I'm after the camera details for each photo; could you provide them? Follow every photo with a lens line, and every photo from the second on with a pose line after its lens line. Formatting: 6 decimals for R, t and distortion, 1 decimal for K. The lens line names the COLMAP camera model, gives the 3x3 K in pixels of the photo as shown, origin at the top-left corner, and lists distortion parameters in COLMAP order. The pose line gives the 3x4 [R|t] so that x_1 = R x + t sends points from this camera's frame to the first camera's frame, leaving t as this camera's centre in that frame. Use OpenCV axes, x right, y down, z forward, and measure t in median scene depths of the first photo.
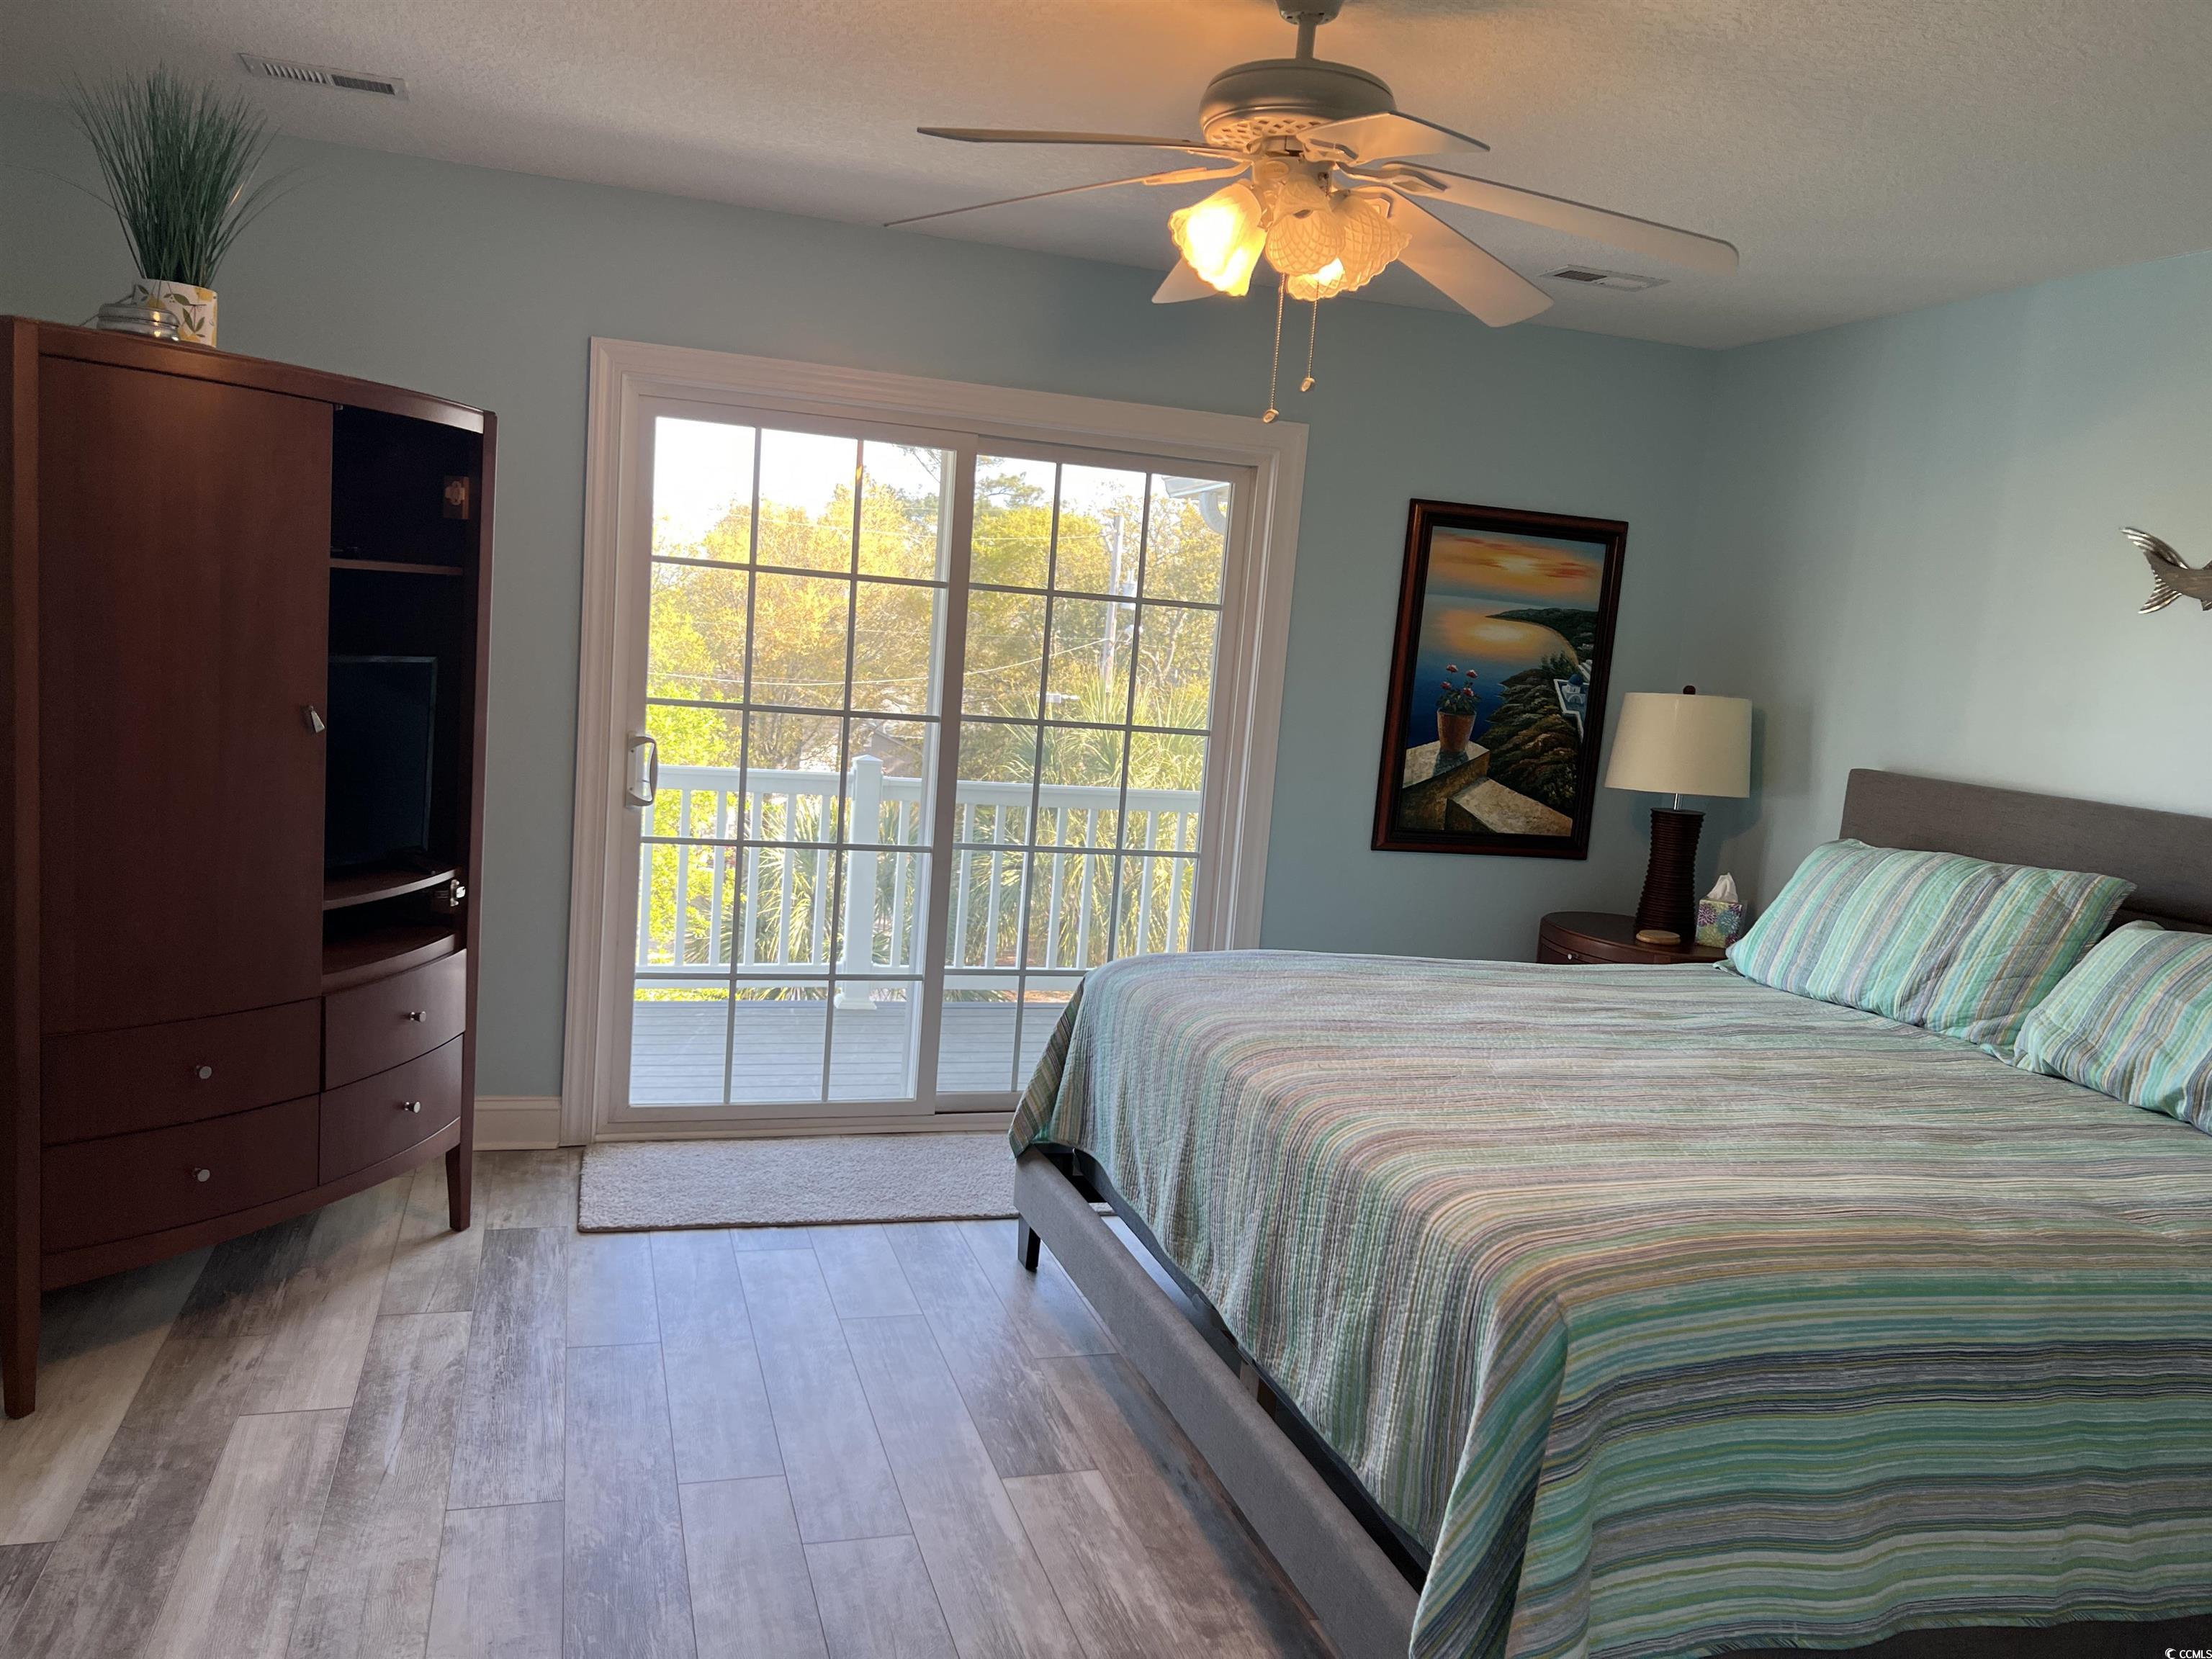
lens RADIAL K [[1667.1, 0, 1106.0], [0, 1667.1, 829.5], [0, 0, 1]] dist [0.088570, -0.135354]
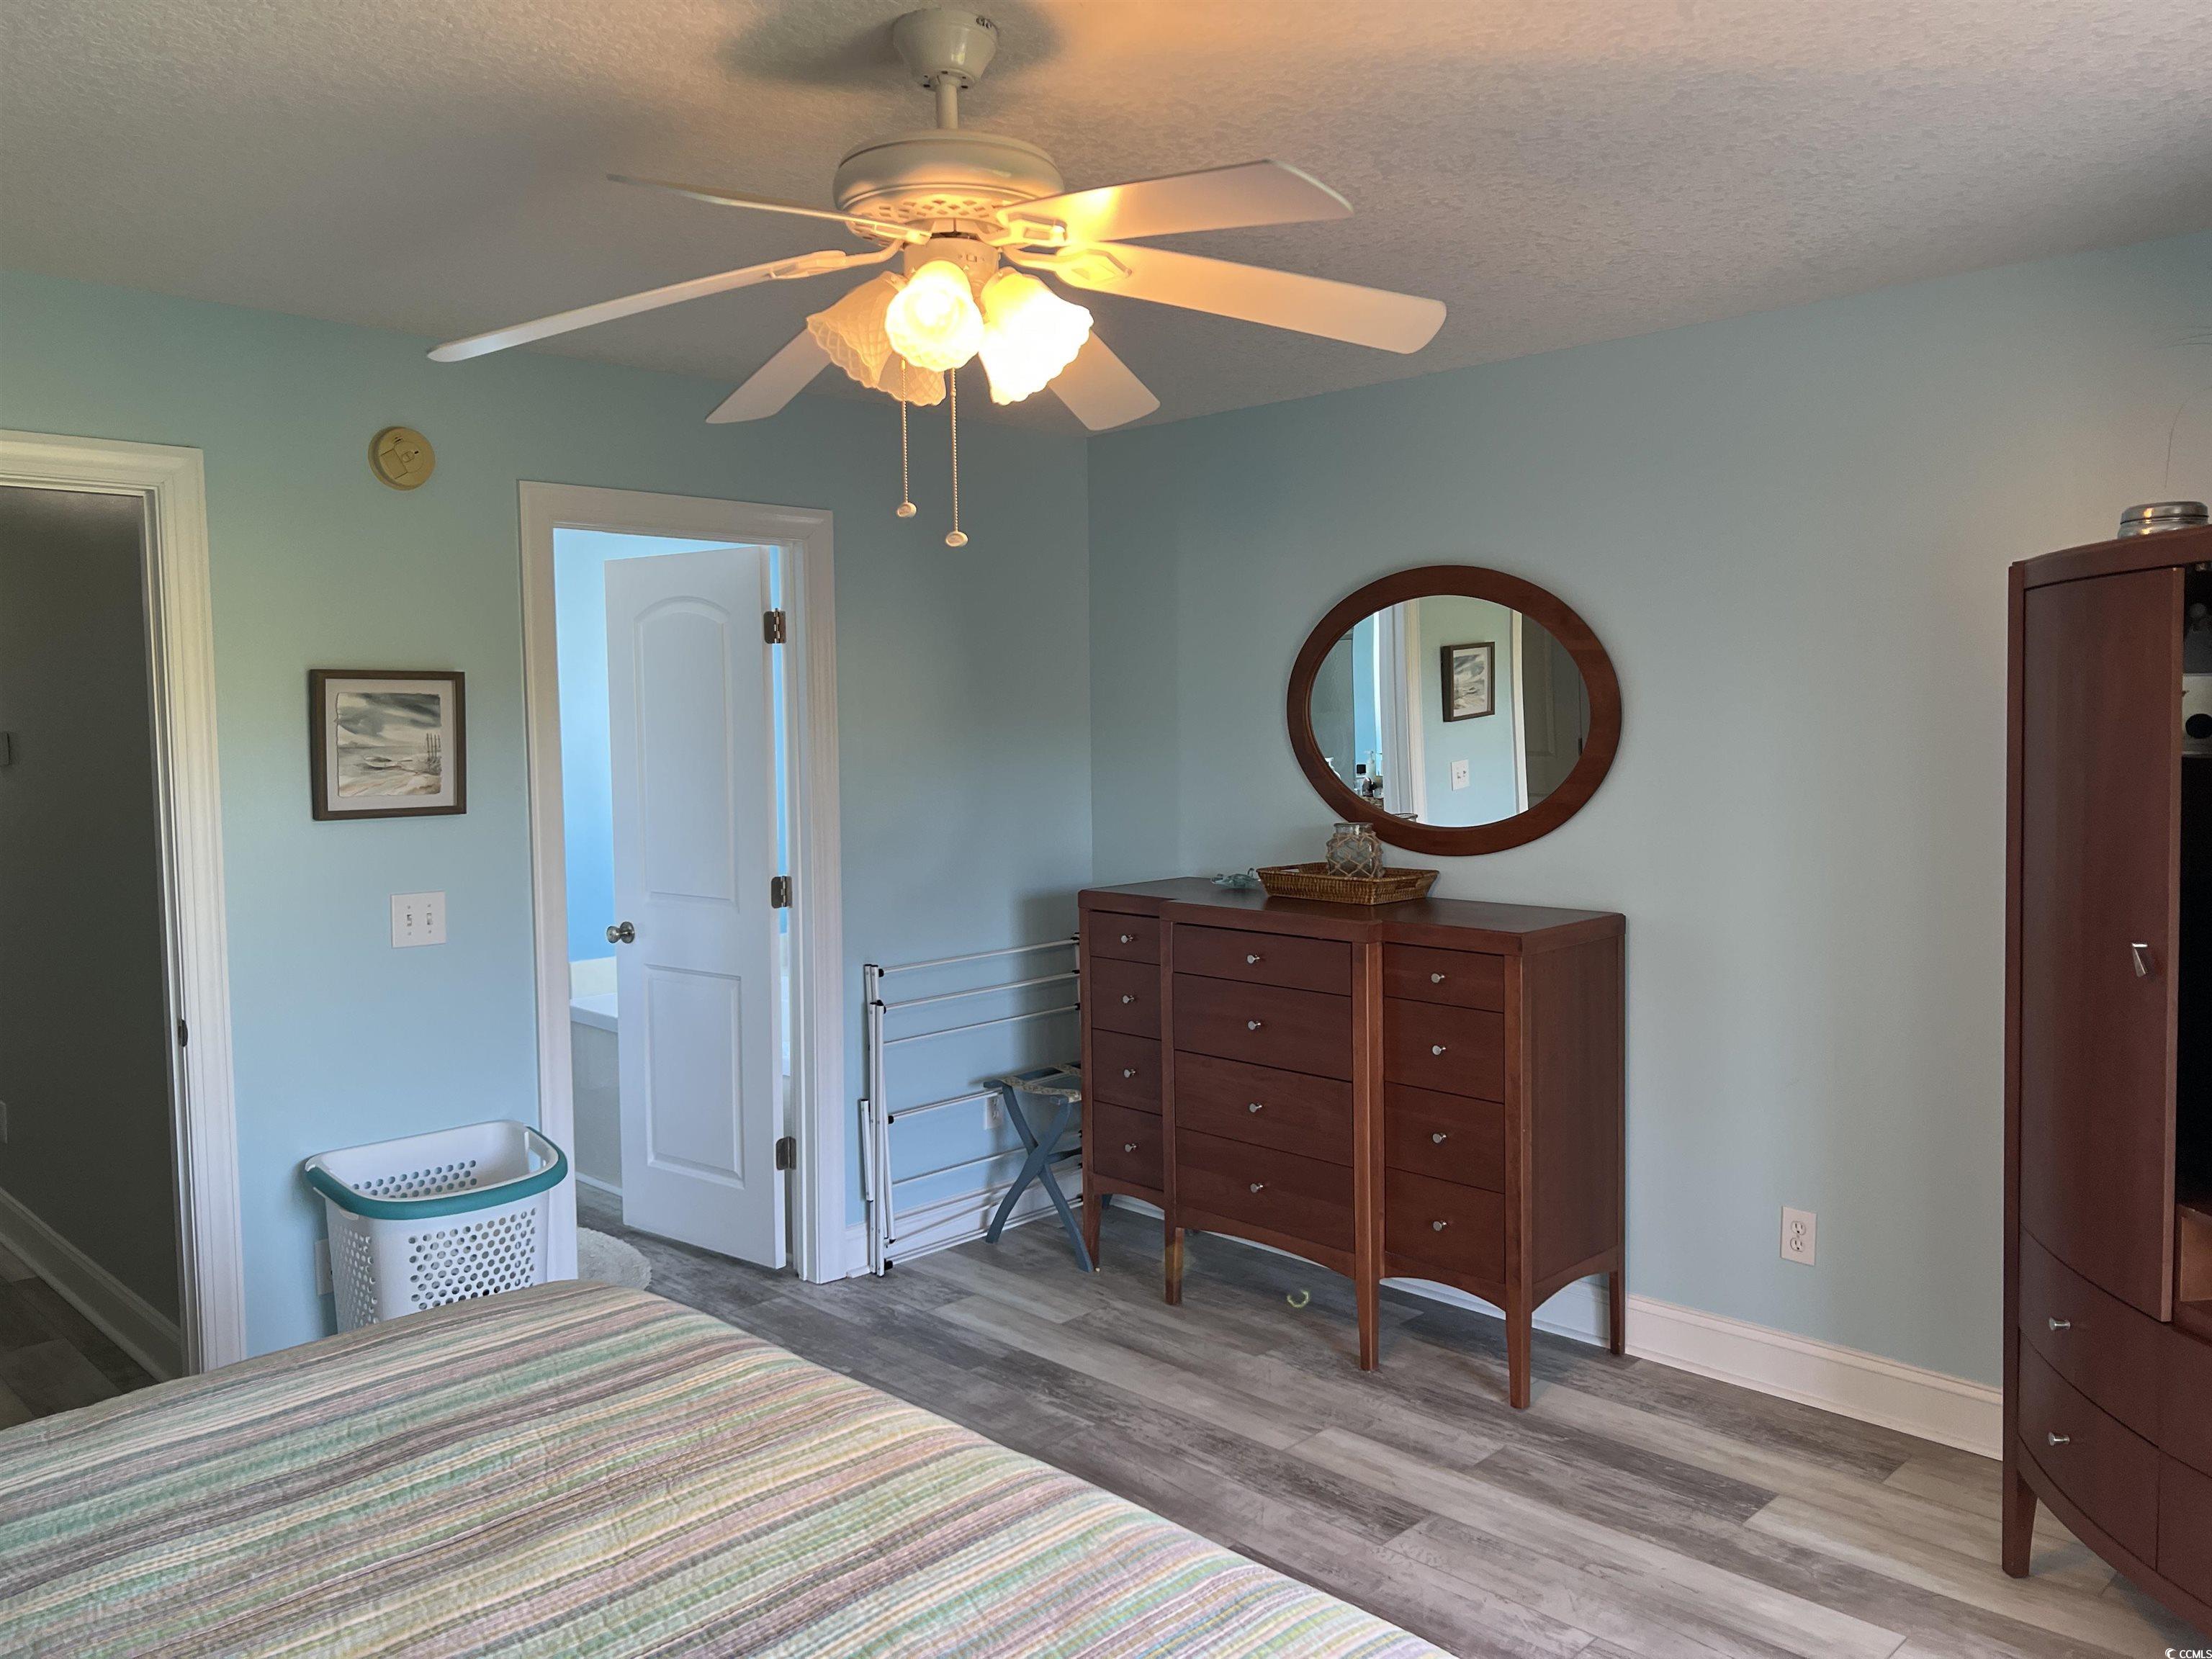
lens RADIAL K [[1667.1, 0, 1106.0], [0, 1667.1, 829.5], [0, 0, 1]] dist [0.088570, -0.135354]
pose [[-0.885513, -0.033650, -0.463394, 0.408513], [-0.112161, 0.983358, 0.142924, -0.222692], [0.450873, 0.178536, -0.874551, 1.747846]]
